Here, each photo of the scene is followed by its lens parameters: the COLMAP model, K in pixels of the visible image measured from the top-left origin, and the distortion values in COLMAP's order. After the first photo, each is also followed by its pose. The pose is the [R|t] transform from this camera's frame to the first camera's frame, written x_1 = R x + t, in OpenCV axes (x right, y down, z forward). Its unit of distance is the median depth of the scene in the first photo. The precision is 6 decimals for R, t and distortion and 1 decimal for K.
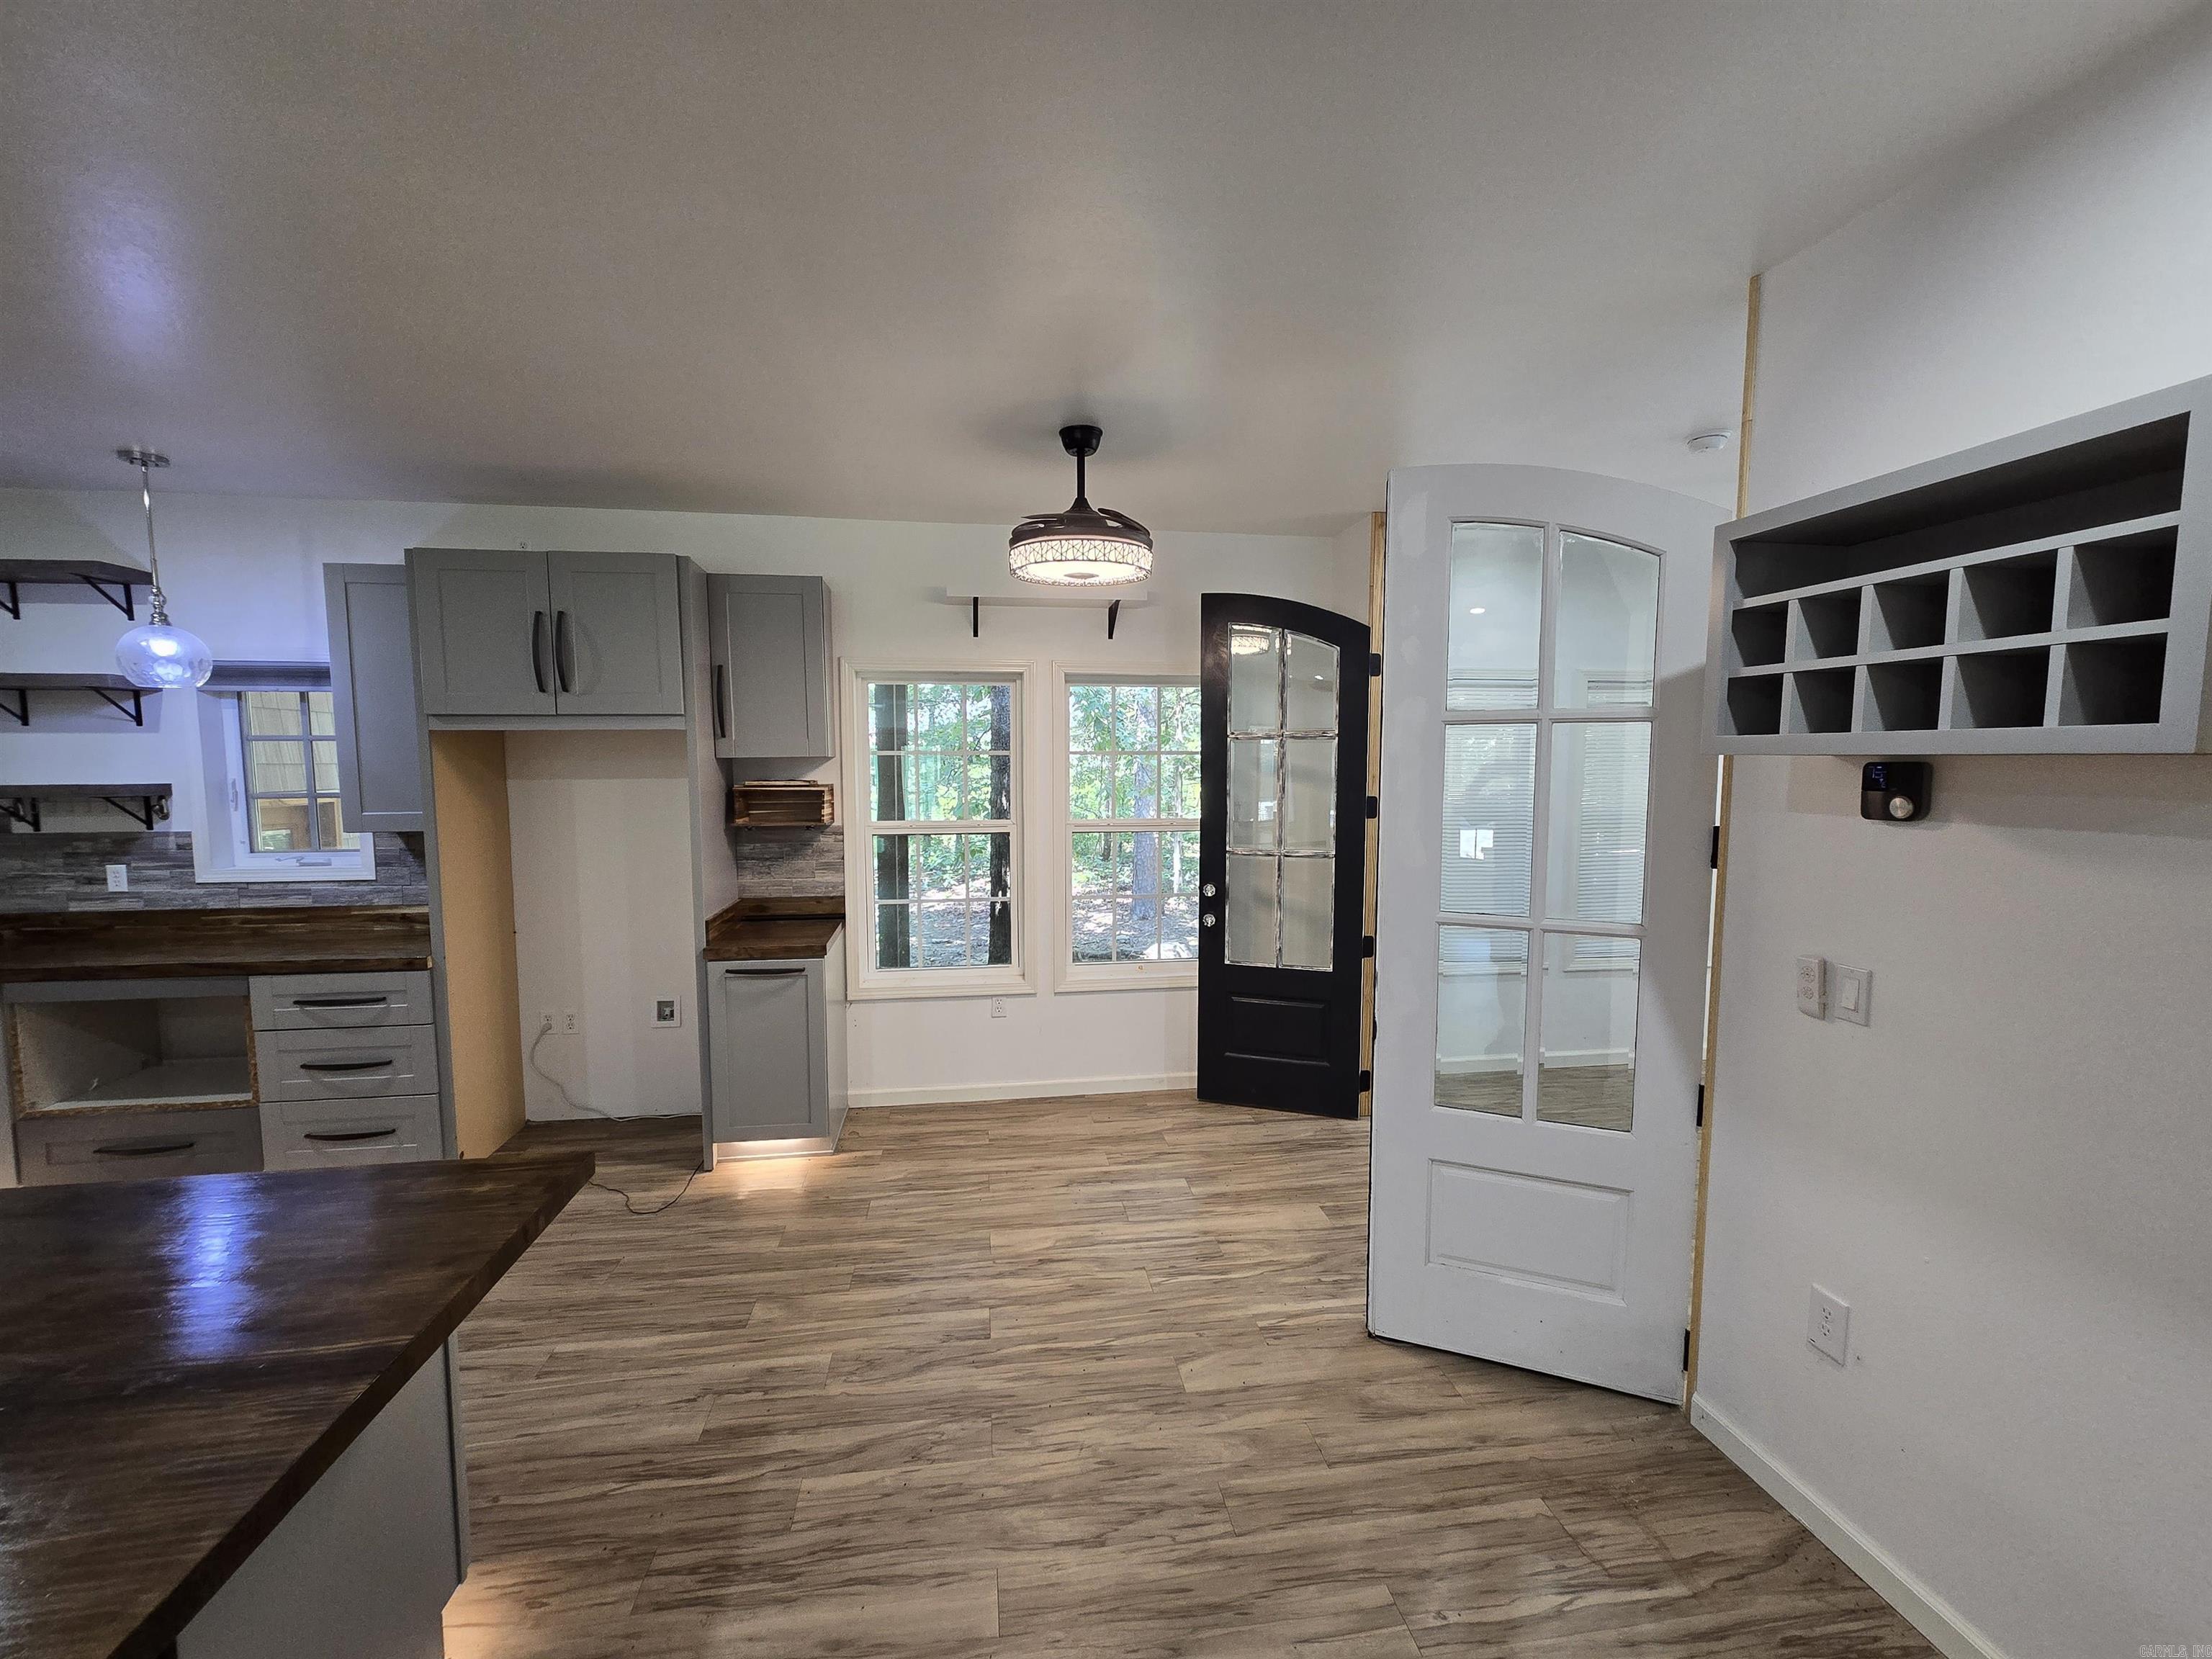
lens RADIAL K [[906.4, 0, 1106.8], [0, 906.4, 837.0], [0, 0, 1]] dist [-0.002368, 0.001768]
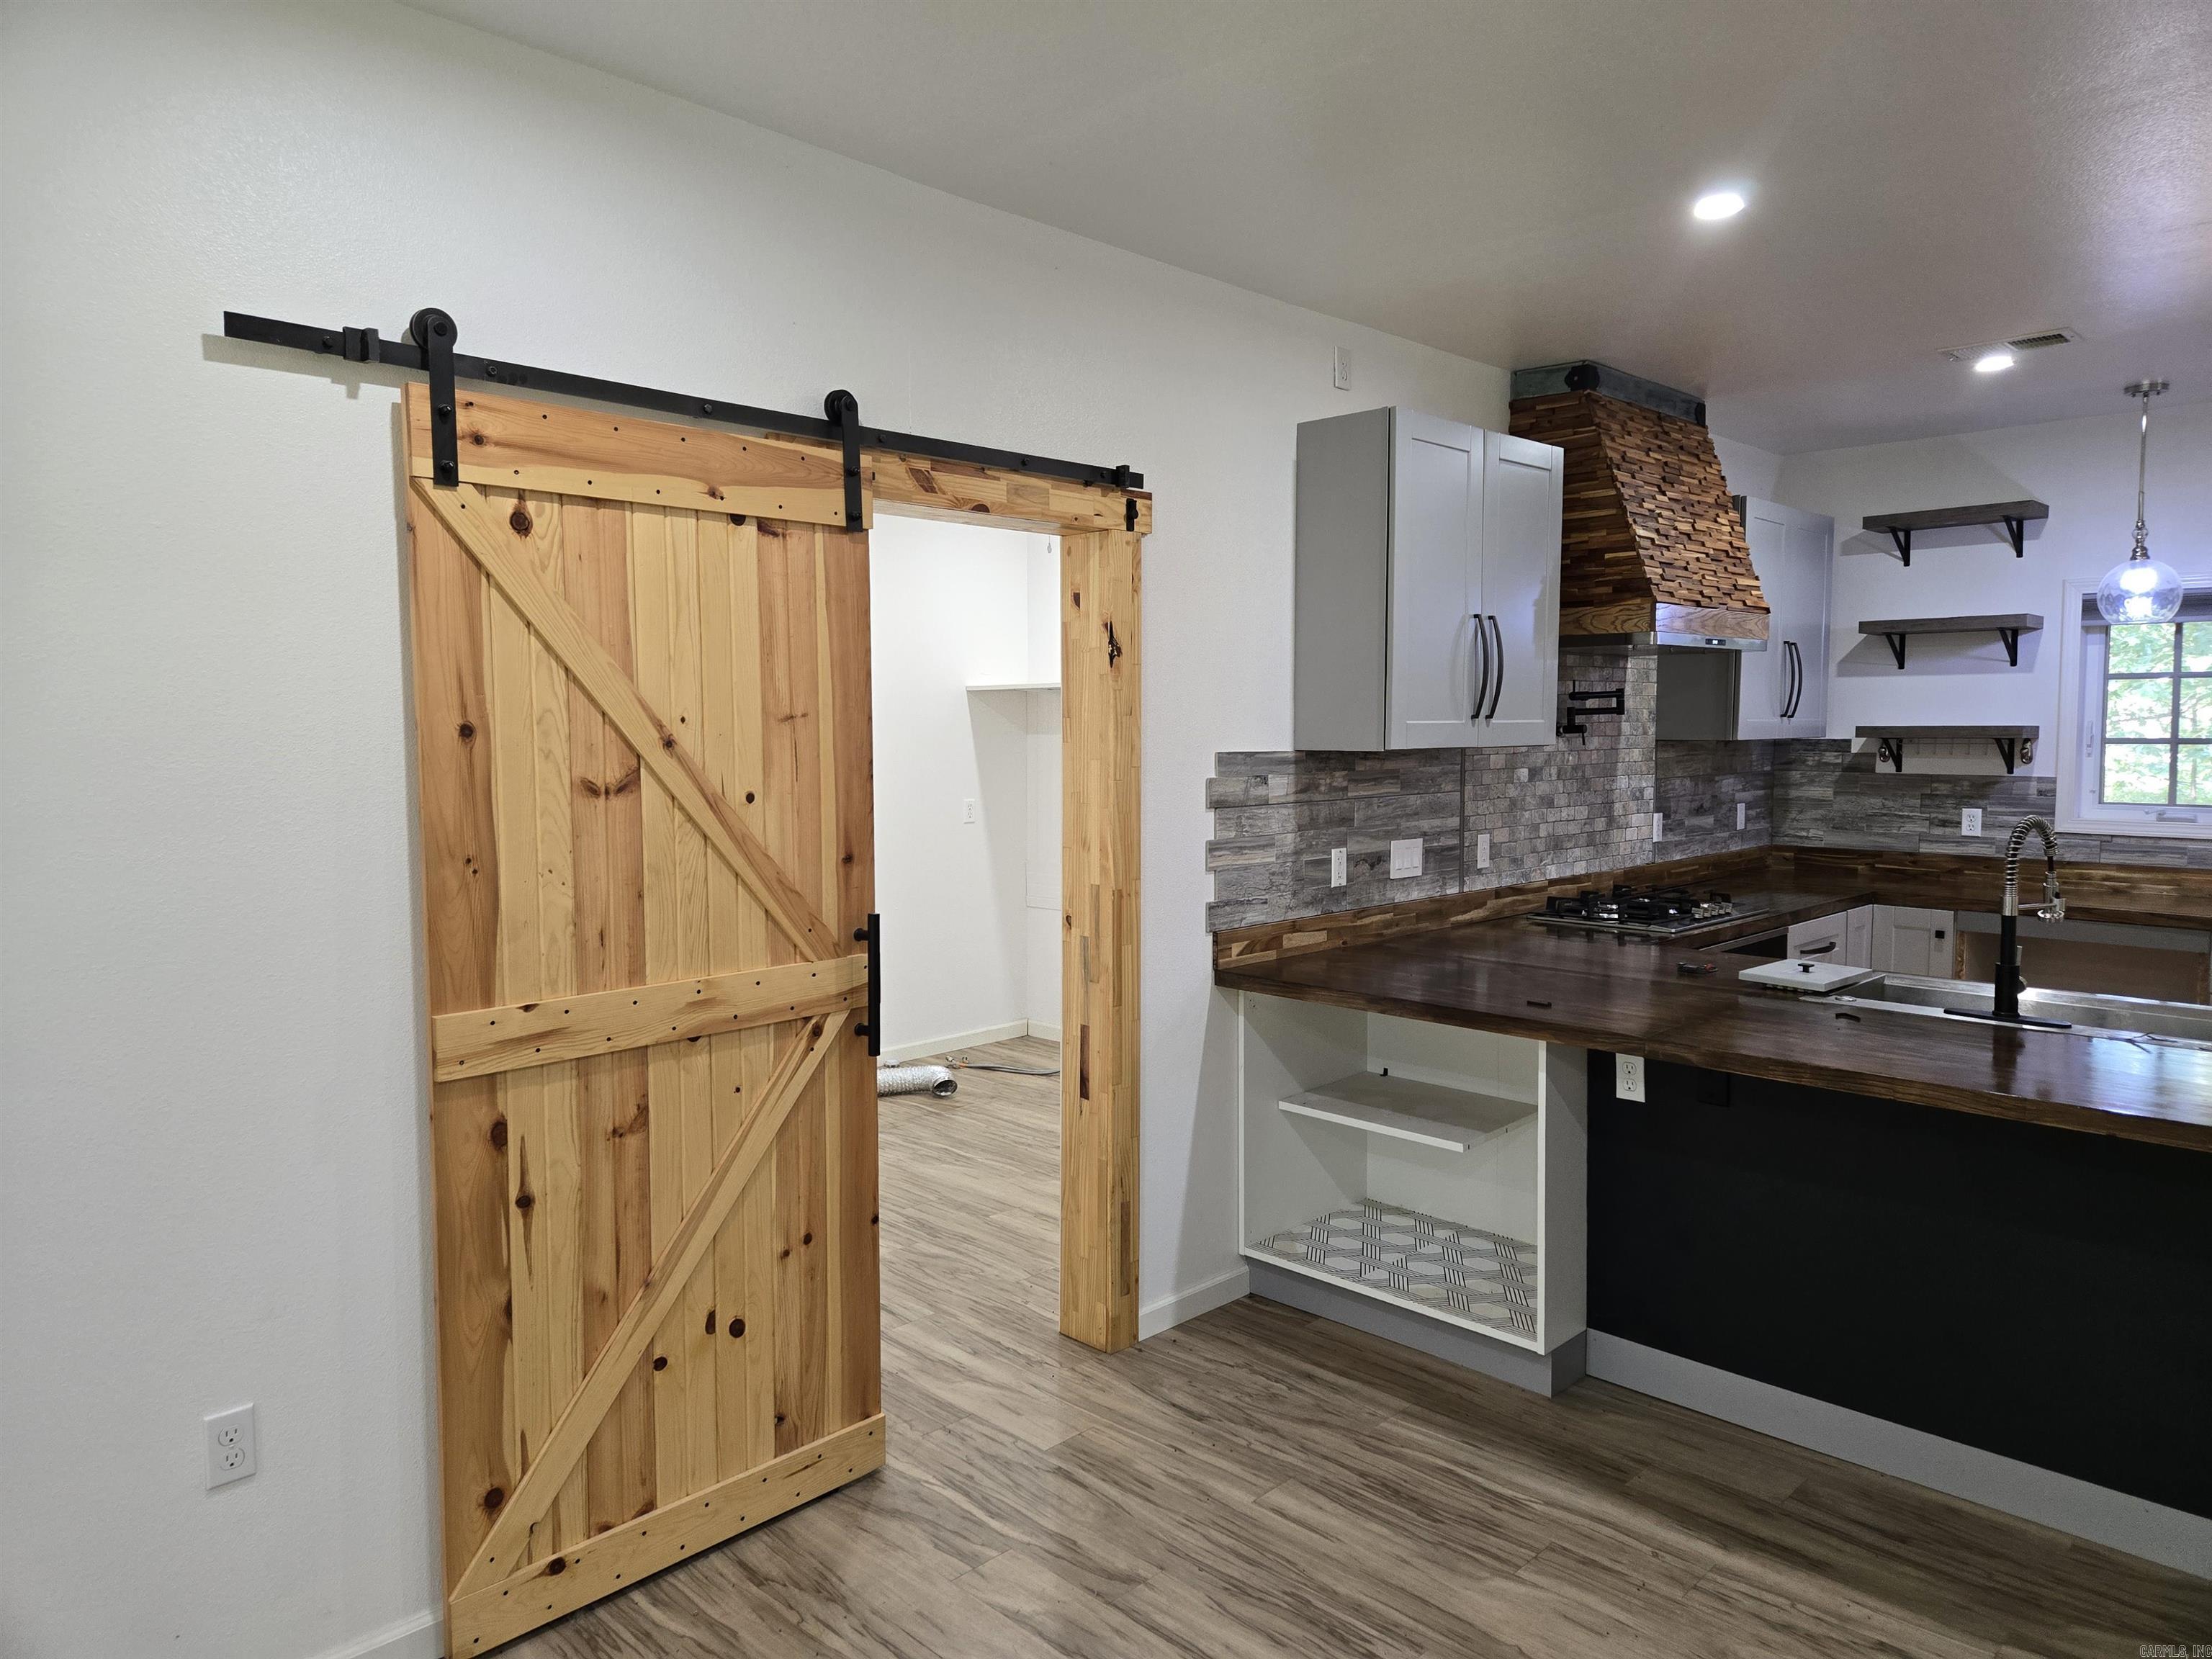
lens RADIAL K [[1472.5, 0, 1113.2], [0, 1472.5, 817.5], [0, 0, 1]] dist [0.065757, -0.040582]
pose [[0.600996, 0.053132, -0.797484, -0.365860], [-0.066668, 0.997643, 0.016225, 0.078192], [0.796467, 0.043415, 0.603122, -0.738701]]
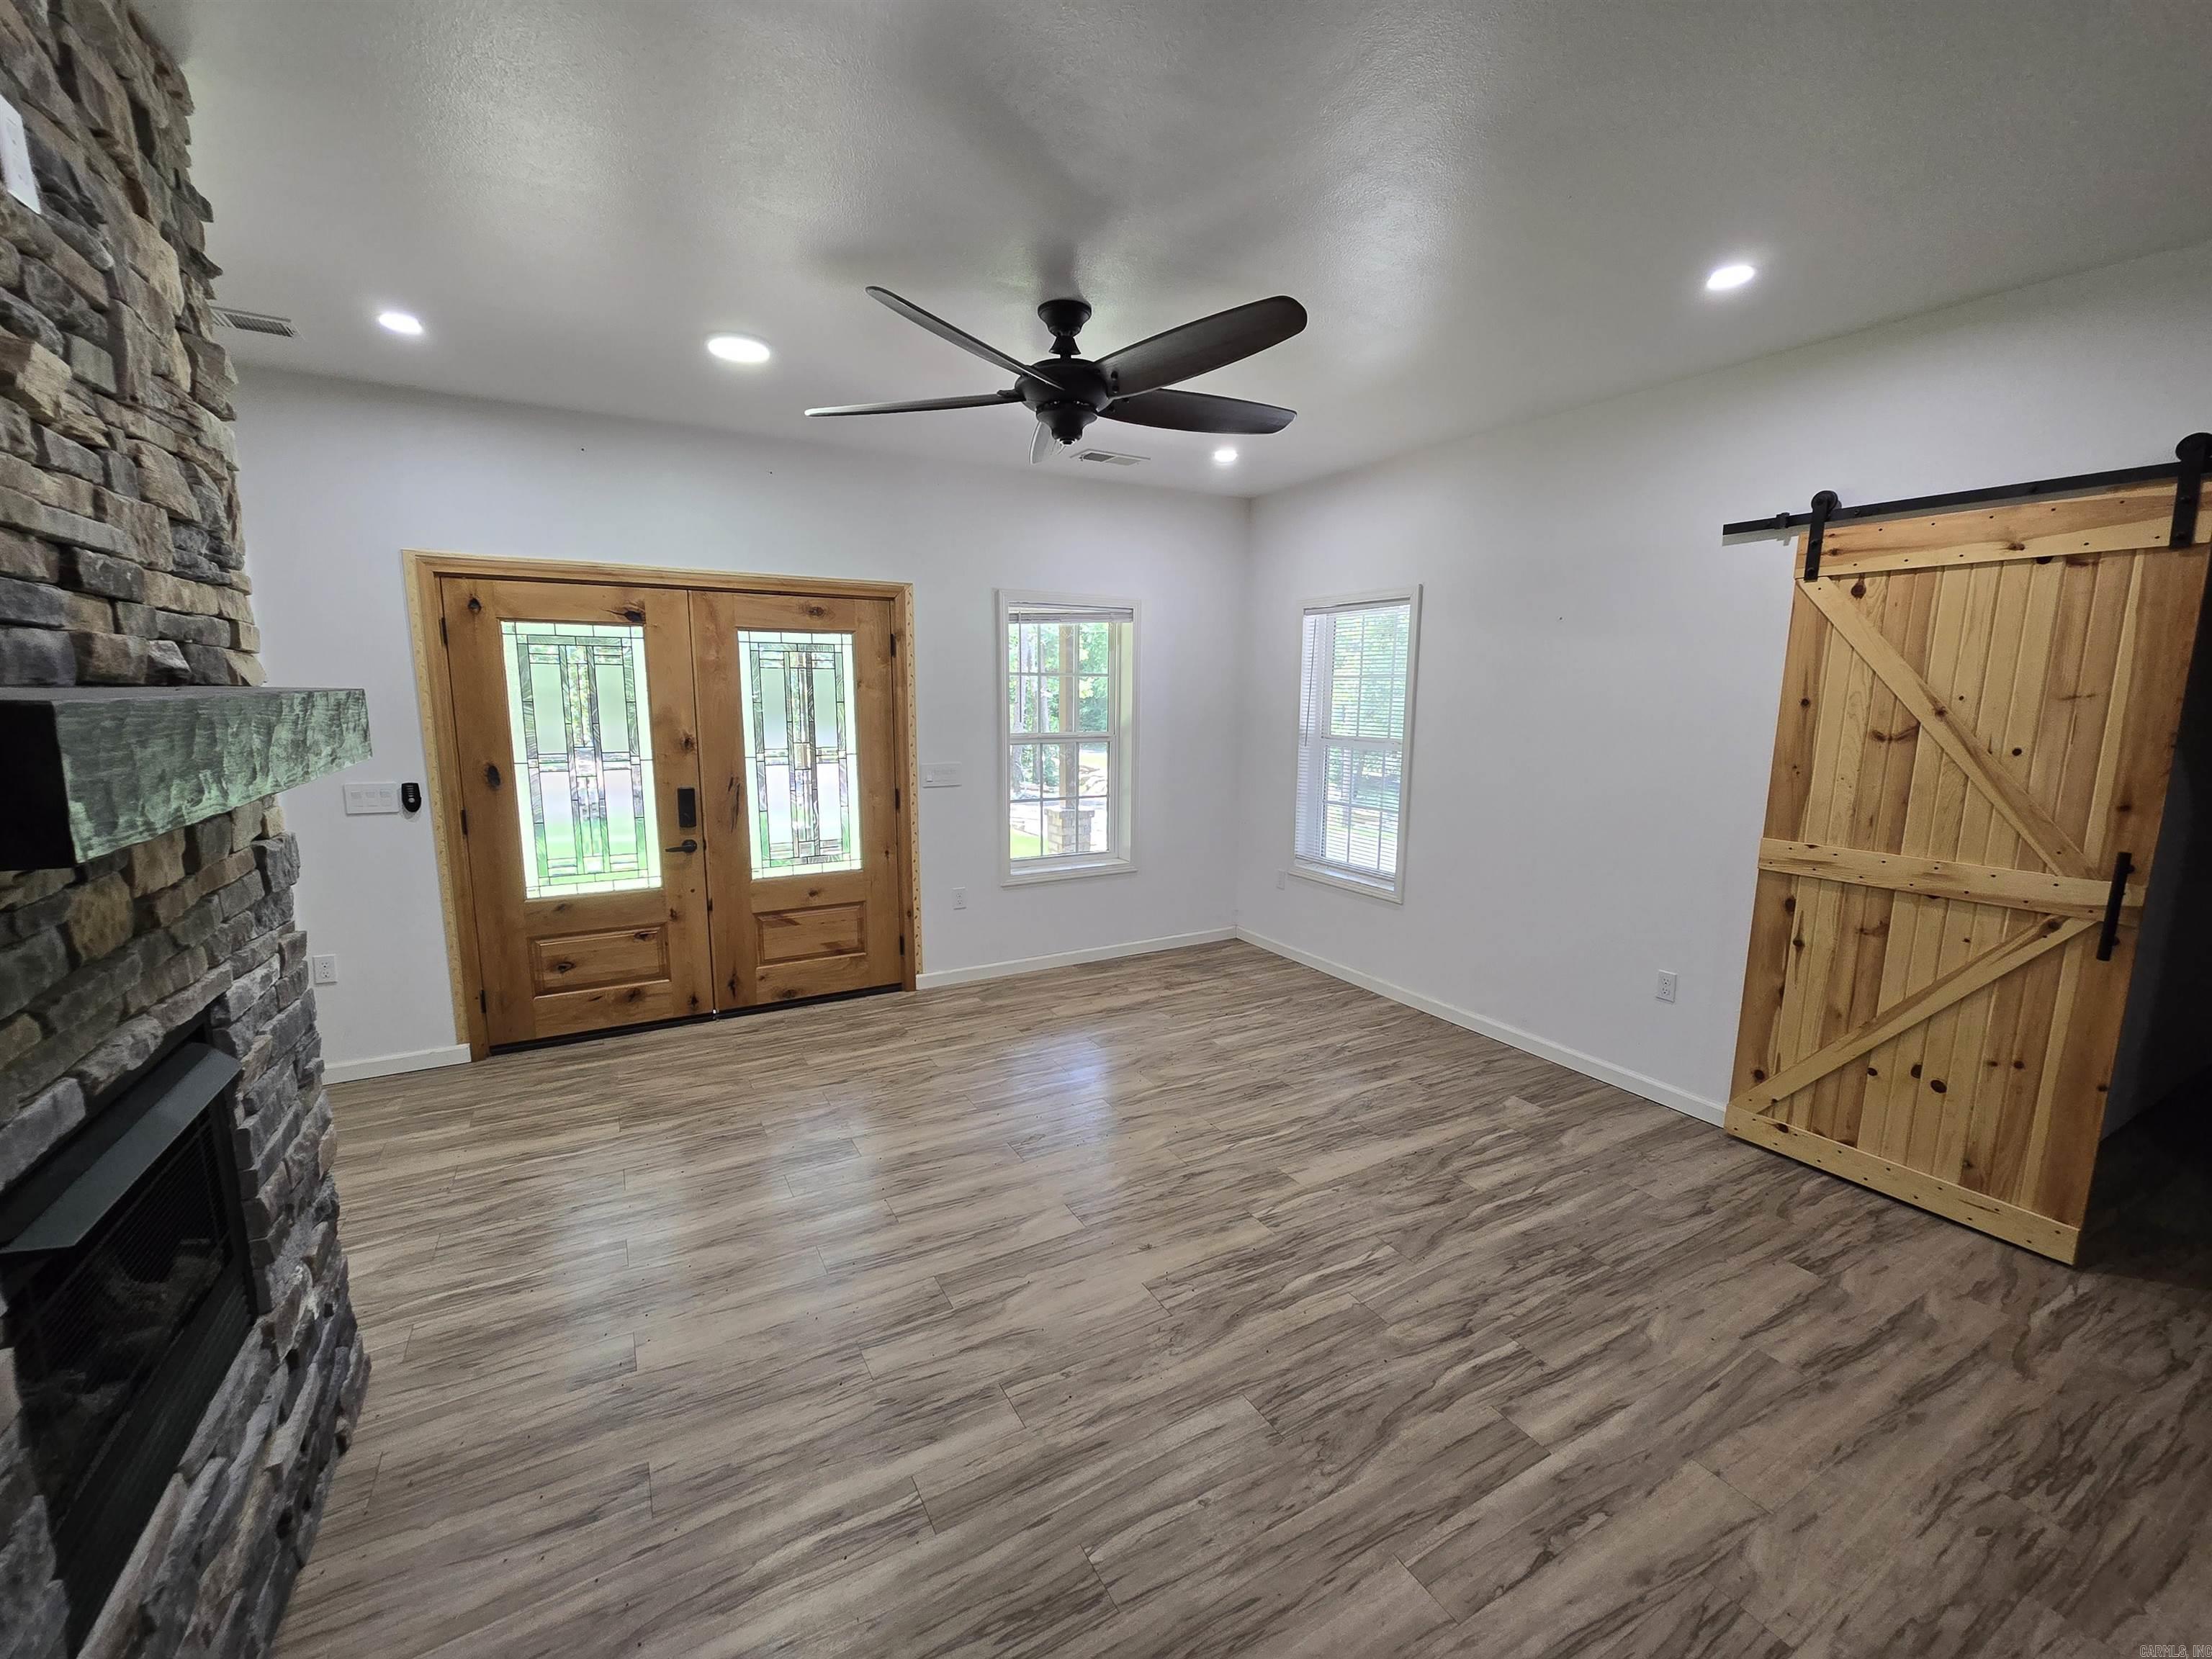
lens RADIAL K [[906.4, 0, 1092.0], [0, 906.4, 834.5], [0, 0, 1]] dist [-0.002368, 0.001768]
pose [[-0.936330, 0.051778, -0.347282, -0.181703], [-0.034500, 0.970715, 0.237745, 0.012797], [0.349422, 0.234589, -0.907123, -0.019580]]
